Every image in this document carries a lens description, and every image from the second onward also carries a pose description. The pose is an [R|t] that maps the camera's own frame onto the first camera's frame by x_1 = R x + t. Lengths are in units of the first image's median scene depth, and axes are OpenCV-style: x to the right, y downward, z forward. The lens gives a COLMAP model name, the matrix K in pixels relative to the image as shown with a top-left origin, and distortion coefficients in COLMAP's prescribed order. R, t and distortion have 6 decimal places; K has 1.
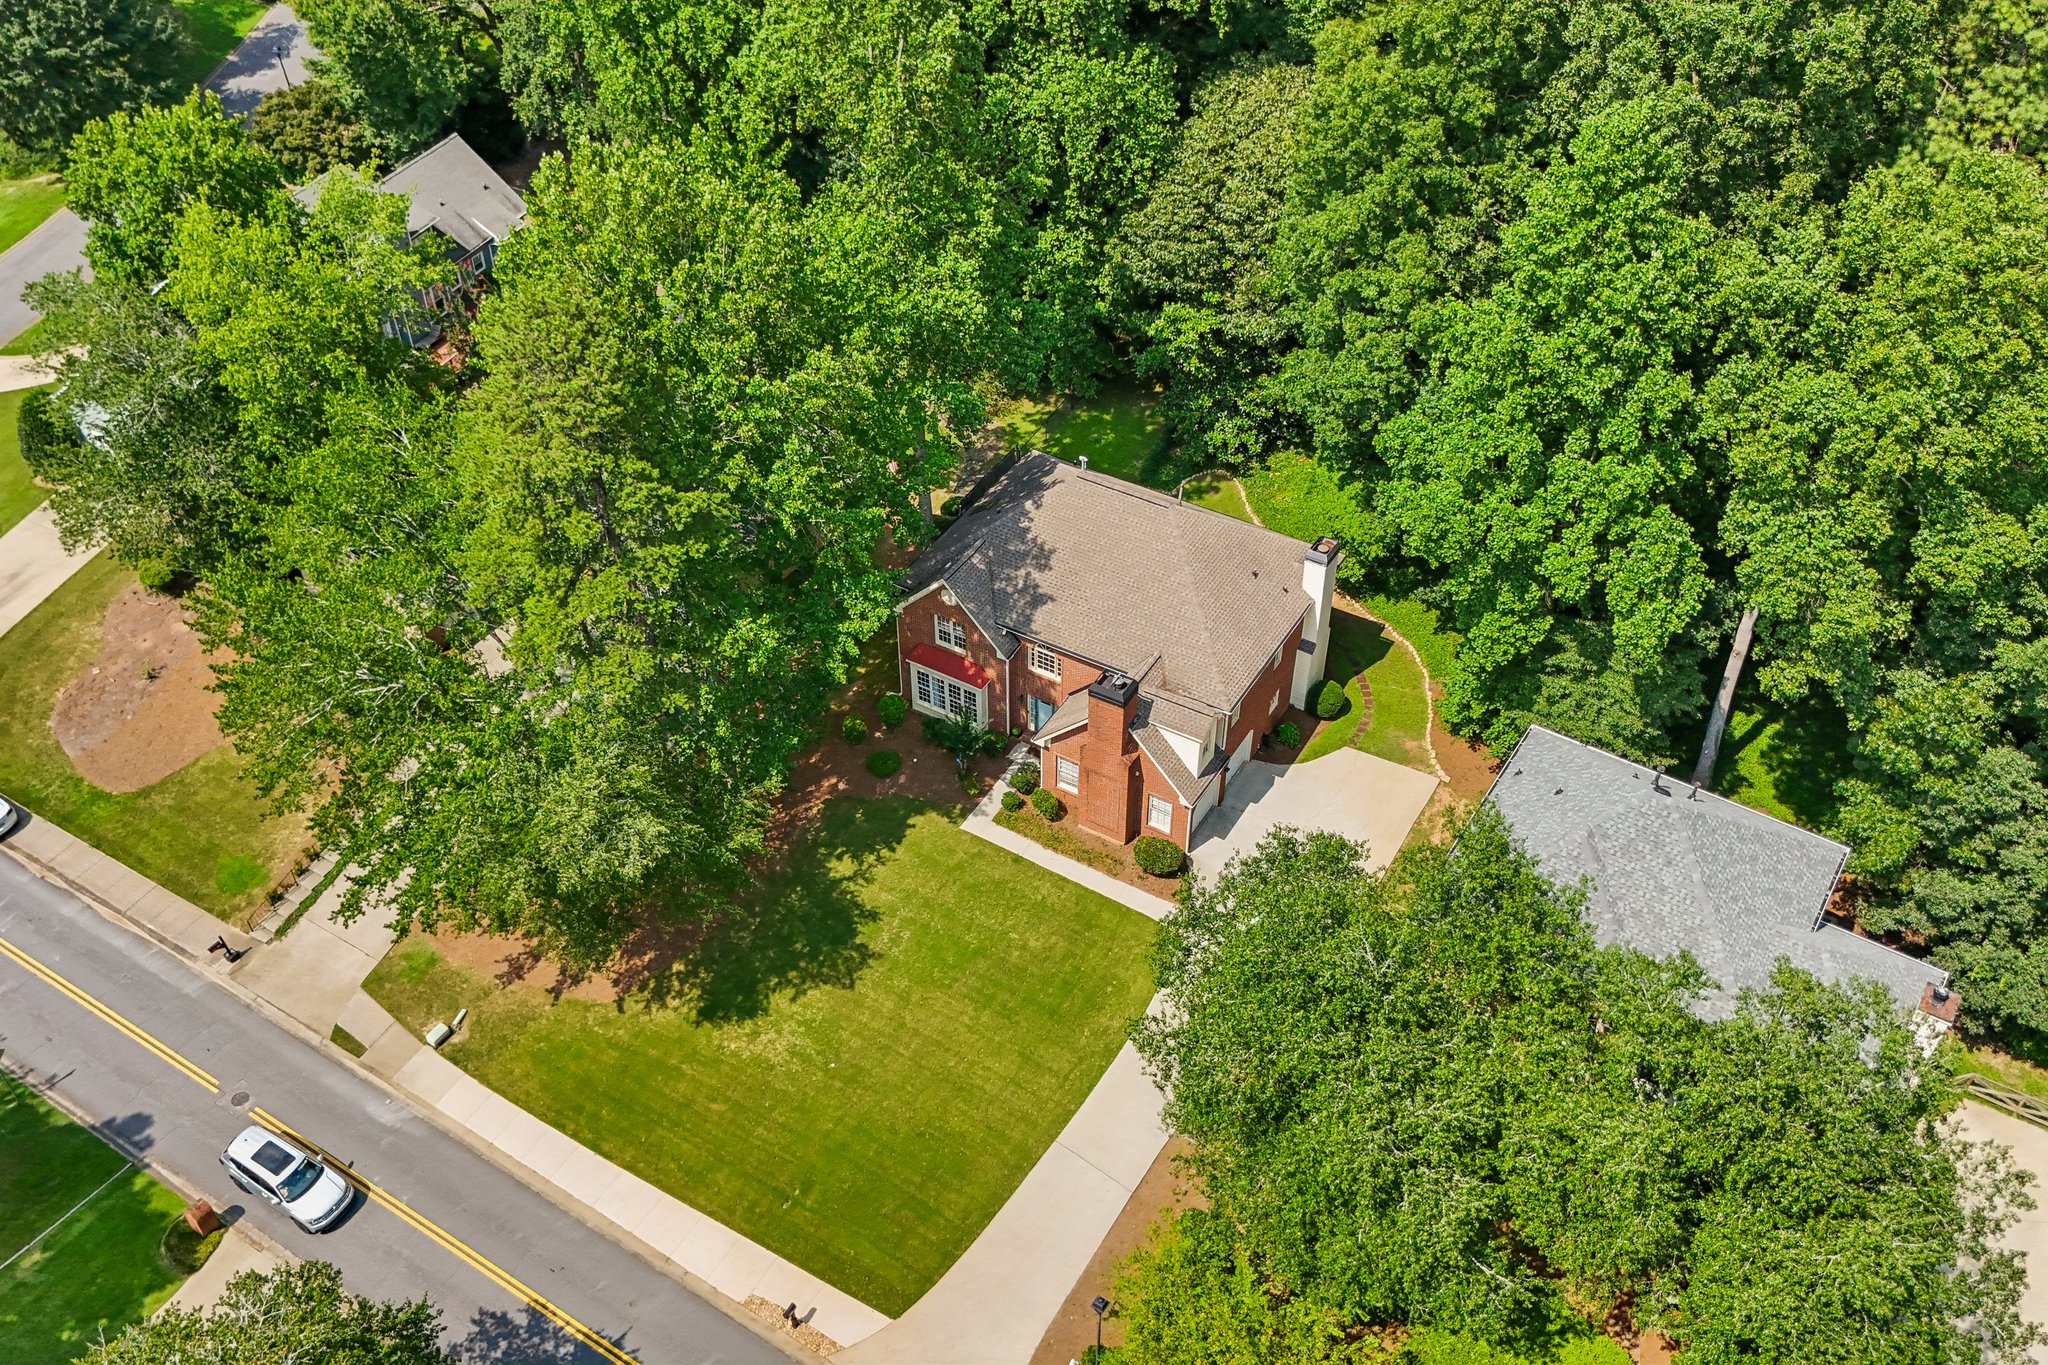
lens RADIAL K [[1785.1, 0, 1030.7], [0, 1785.1, 683.9], [0, 0, 1]] dist [0.092321, -0.130019]
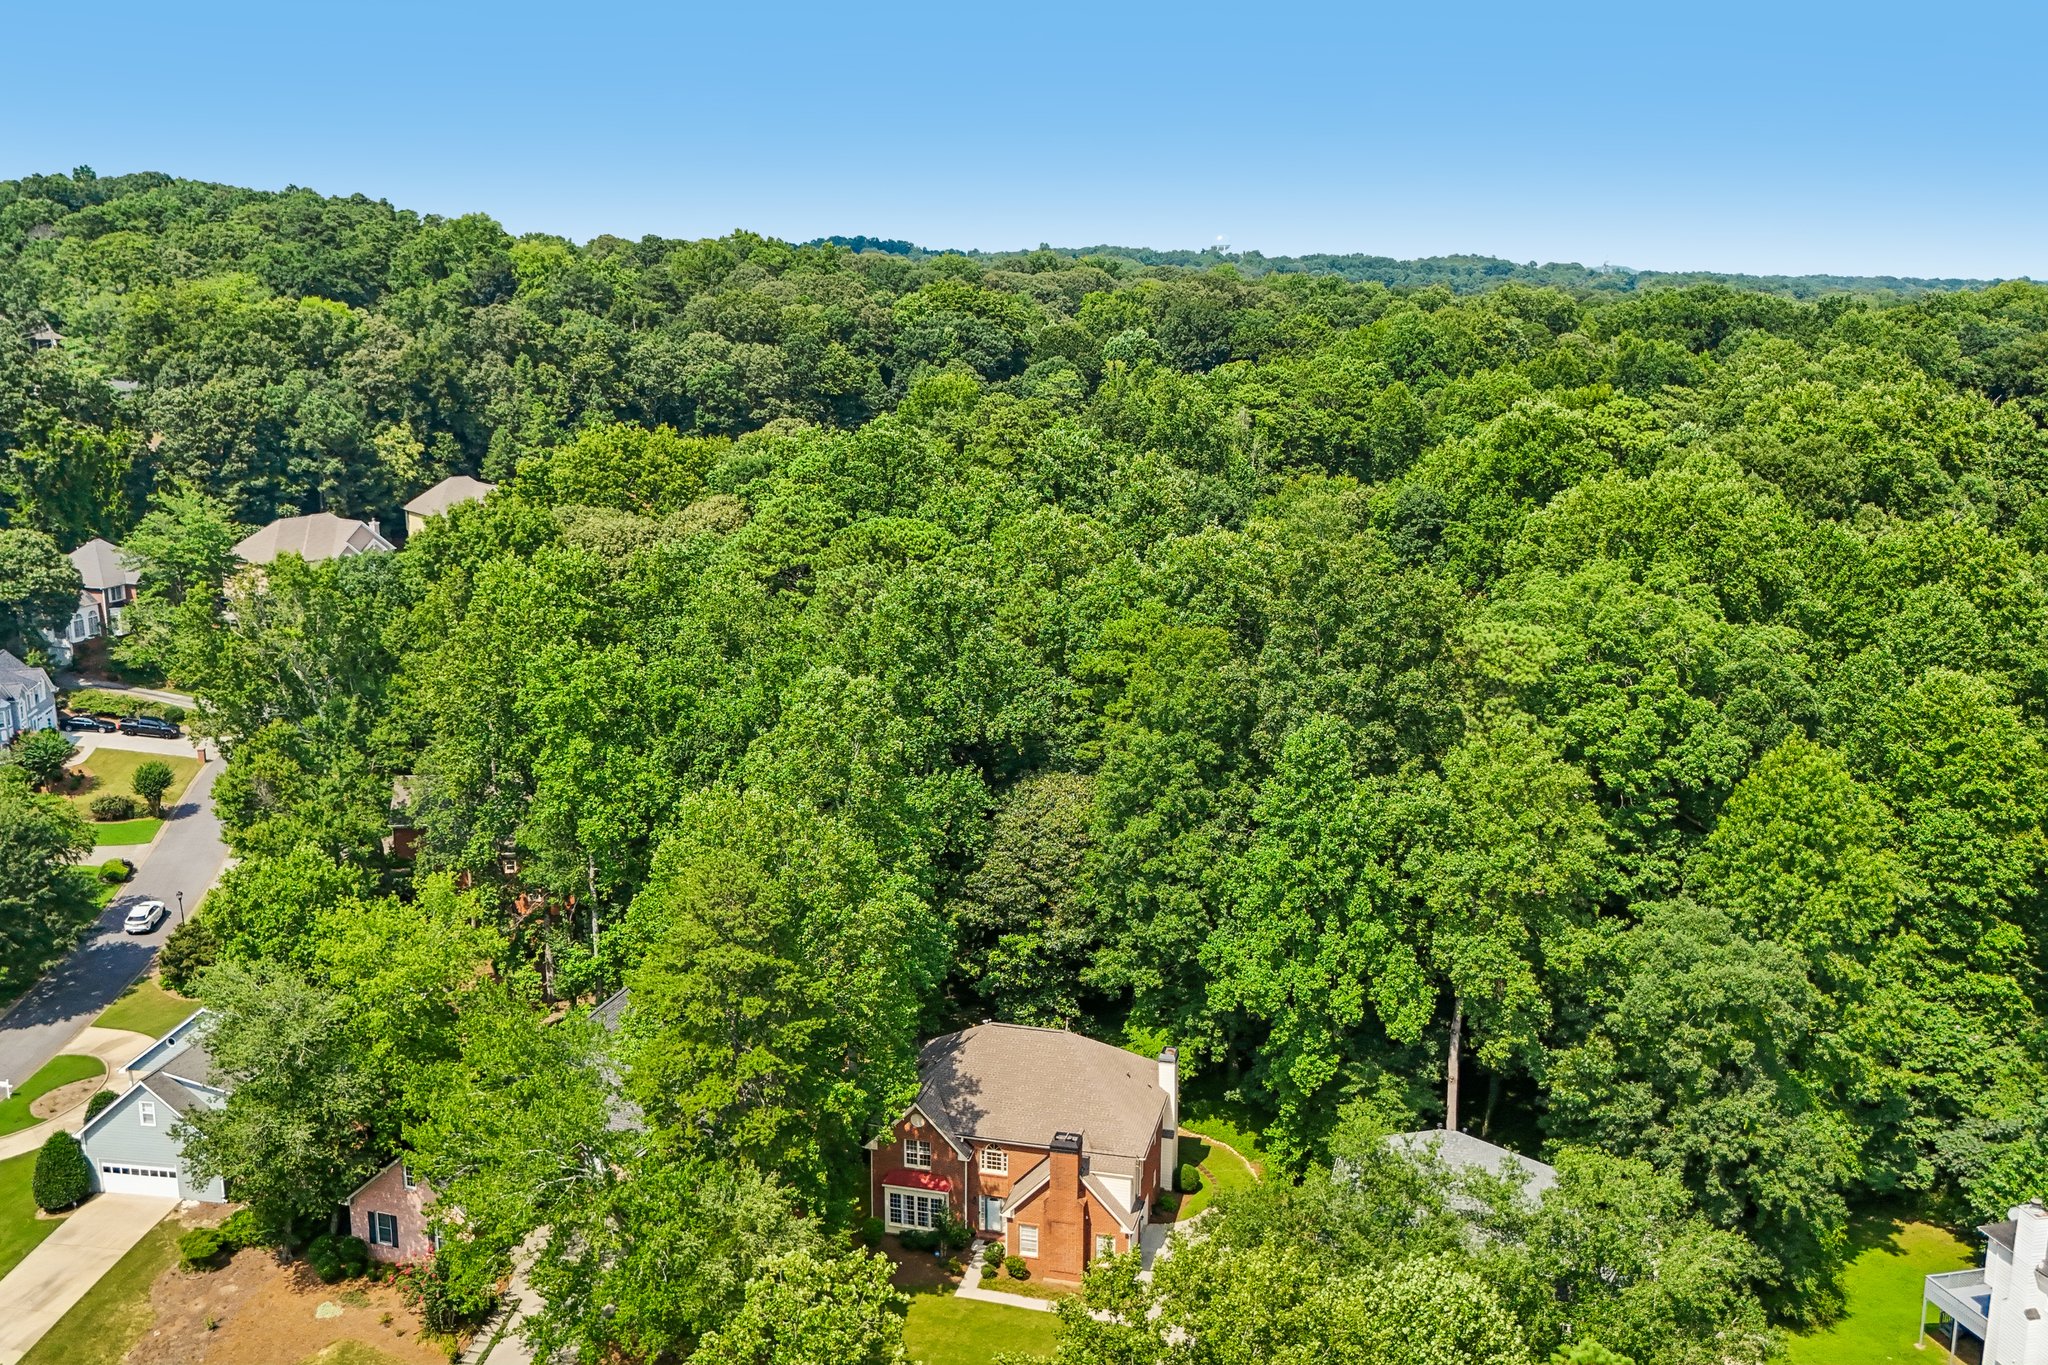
lens RADIAL K [[1785.1, 0, 1030.7], [0, 1785.1, 683.9], [0, 0, 1]] dist [0.092321, -0.130019]
pose [[0.958555, -0.059803, 0.278560, -0.337446], [0.188914, 0.865292, -0.464307, 0.326956], [-0.213268, 0.497688, 0.840728, -0.336732]]
